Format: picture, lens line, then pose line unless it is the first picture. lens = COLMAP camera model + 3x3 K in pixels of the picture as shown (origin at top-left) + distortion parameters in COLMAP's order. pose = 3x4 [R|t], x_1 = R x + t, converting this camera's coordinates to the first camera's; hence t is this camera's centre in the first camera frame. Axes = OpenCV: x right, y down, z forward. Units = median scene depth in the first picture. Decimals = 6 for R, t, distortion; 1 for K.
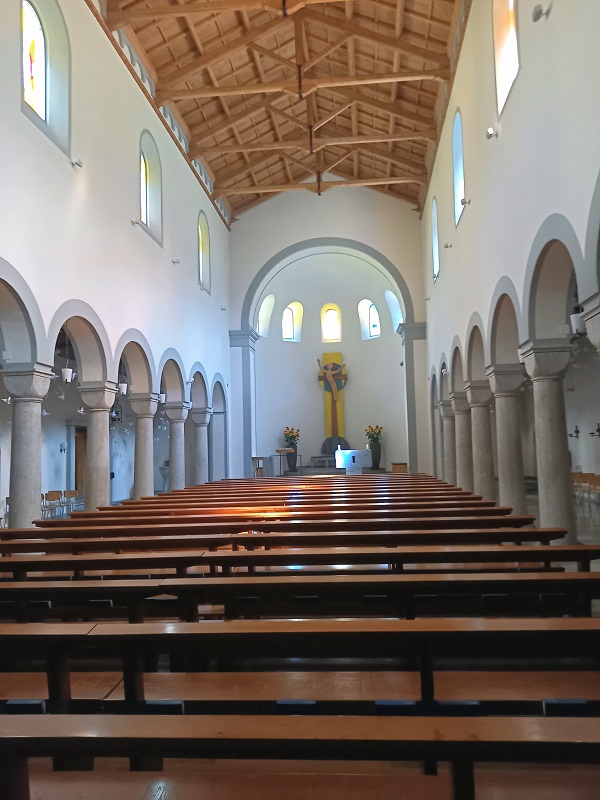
lens RADIAL K [[573.8, 0, 299.9], [0, 573.8, 401.4], [0, 0, 1]] dist [0.000887, 0.000238]
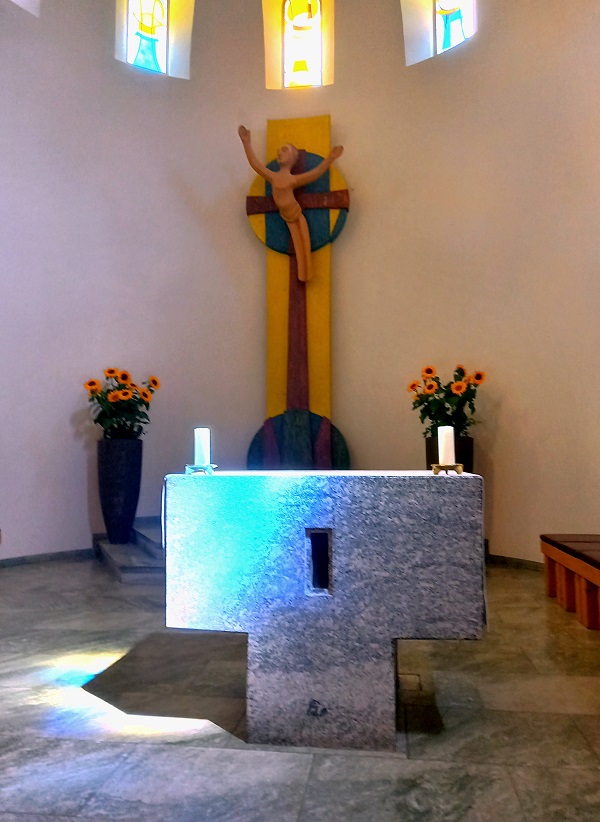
lens RADIAL K [[623.9, 0, 300.2], [0, 623.9, 410.3], [0, 0, 1]] dist [0.005070, 0.001140]
pose [[0.998873, 0.027328, -0.038807, 0.073687], [-0.026873, 0.999564, 0.012205, 0.056332], [0.039124, -0.011148, 0.999172, 0.696946]]
